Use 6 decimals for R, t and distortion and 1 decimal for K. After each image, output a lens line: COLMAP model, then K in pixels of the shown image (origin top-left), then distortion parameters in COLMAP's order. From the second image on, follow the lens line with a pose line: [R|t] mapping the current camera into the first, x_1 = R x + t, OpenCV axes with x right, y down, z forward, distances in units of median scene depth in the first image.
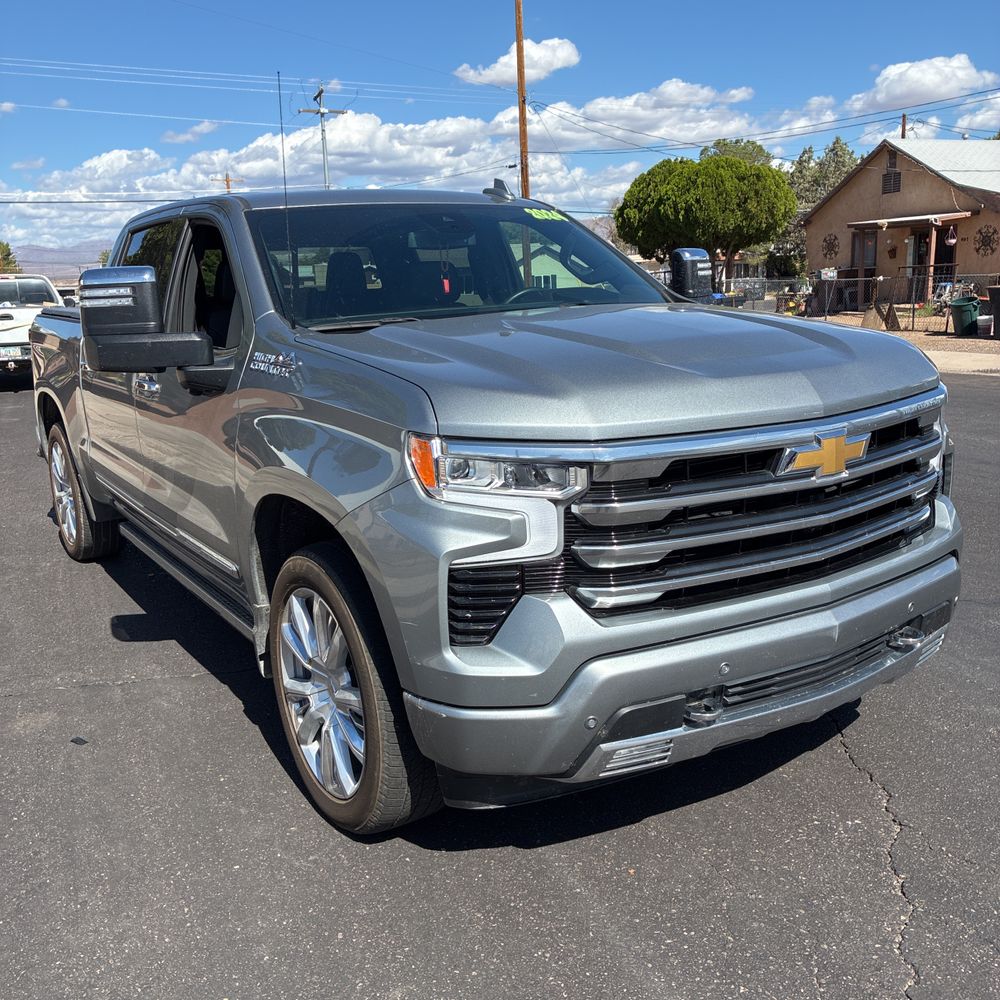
lens RADIAL K [[991.3, 0, 521.8], [0, 991.3, 502.0], [0, 0, 1]] dist [0.020910, -0.000971]
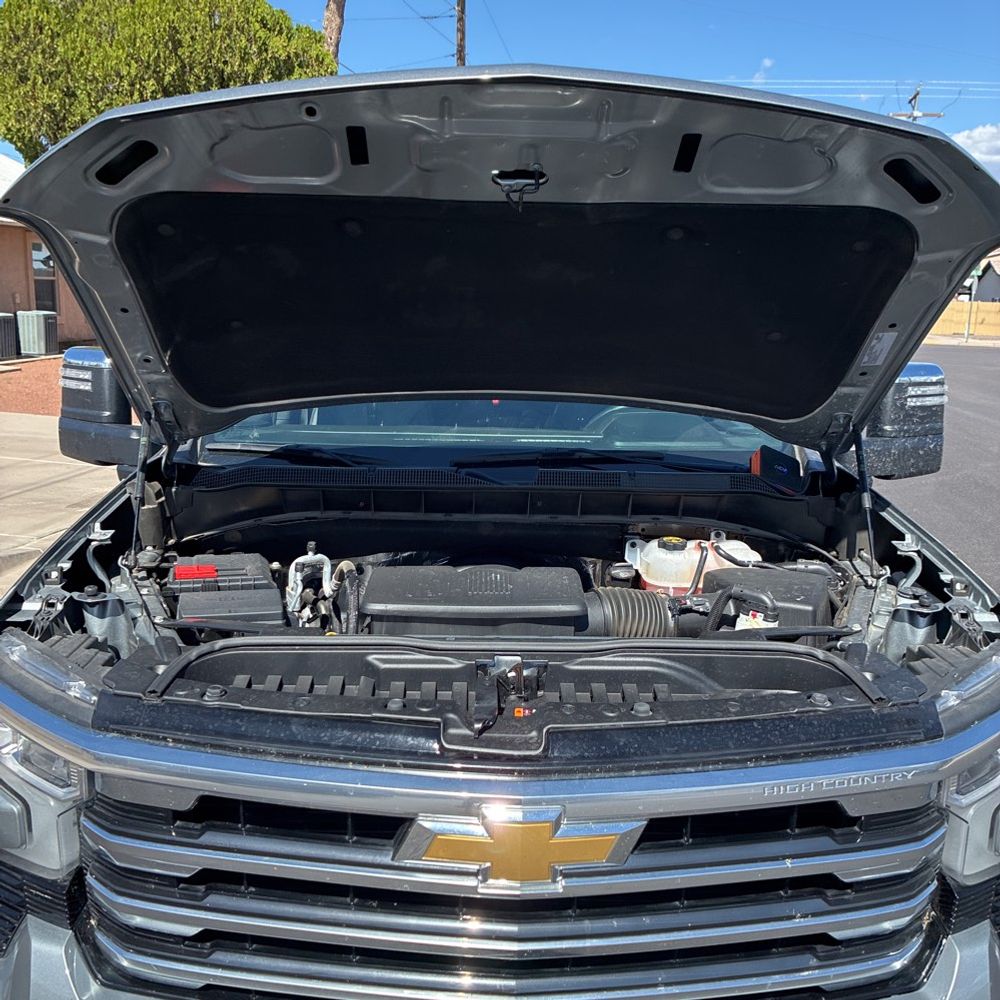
lens RADIAL K [[1021.6, 0, 532.3], [0, 1021.6, 503.3], [0, 0, 1]] dist [0.003834, -0.007730]
pose [[0.843172, 0.161322, -0.512870, 0.575769], [-0.167915, 0.985220, 0.033842, -0.254990], [0.510750, 0.057584, 0.857799, 0.504887]]
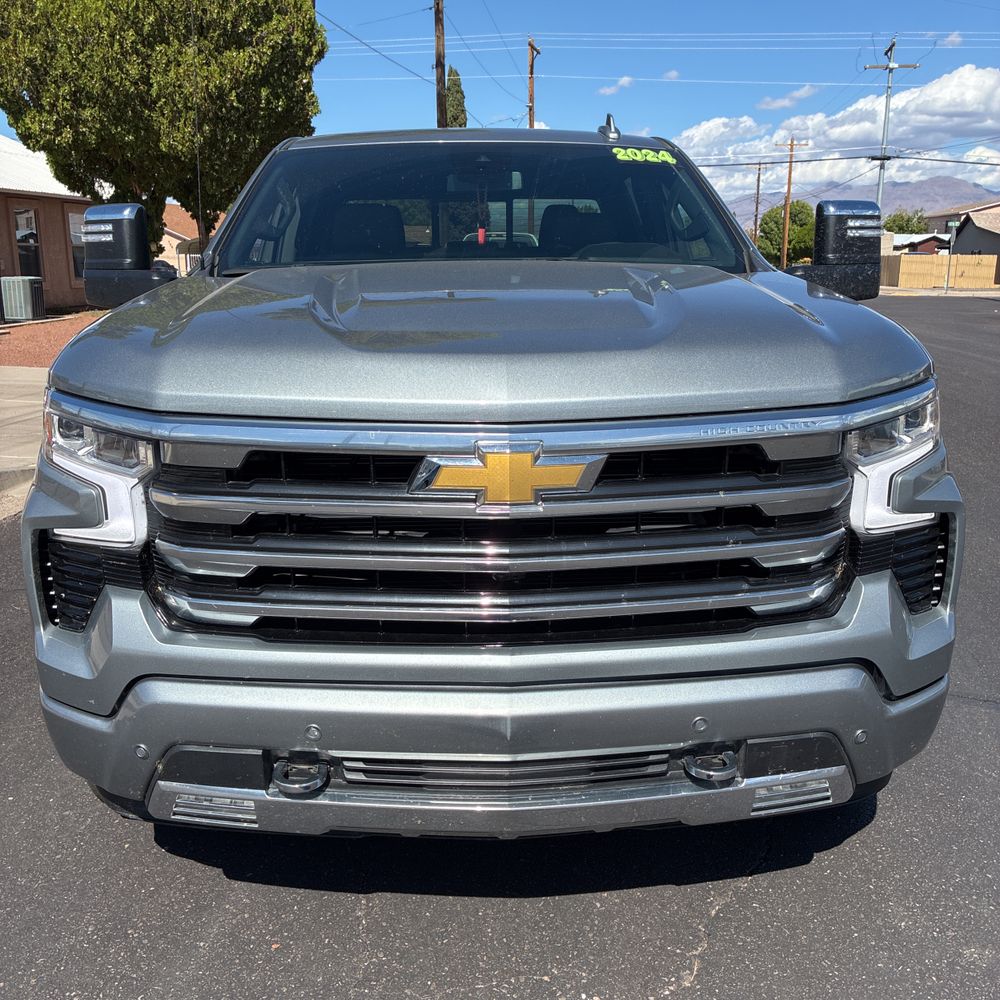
lens RADIAL K [[1004.5, 0, 541.4], [0, 1004.5, 512.3], [0, 0, 1]] dist [0.044391, -0.085242]
pose [[0.856966, 0.160489, -0.489748, 0.679351], [-0.143283, 0.987006, 0.072721, -0.077048], [0.495056, 0.007853, 0.868826, 0.398531]]
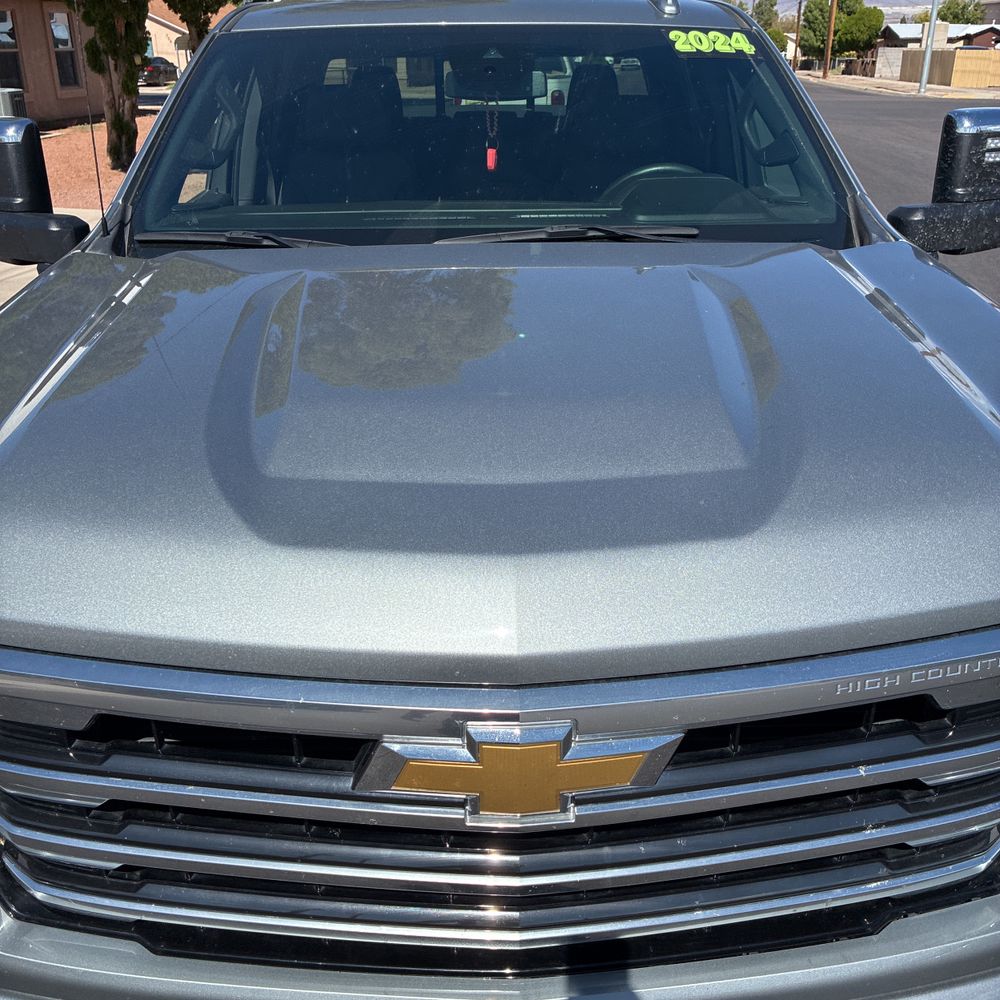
lens RADIAL K [[1006.9, 0, 549.6], [0, 1006.9, 495.9], [0, 0, 1]] dist [0.017764, -0.004279]
pose [[0.848679, 0.248111, -0.467103, 0.492755], [-0.147674, 0.959180, 0.241179, -0.264424], [0.507874, -0.135705, 0.850675, 0.656249]]
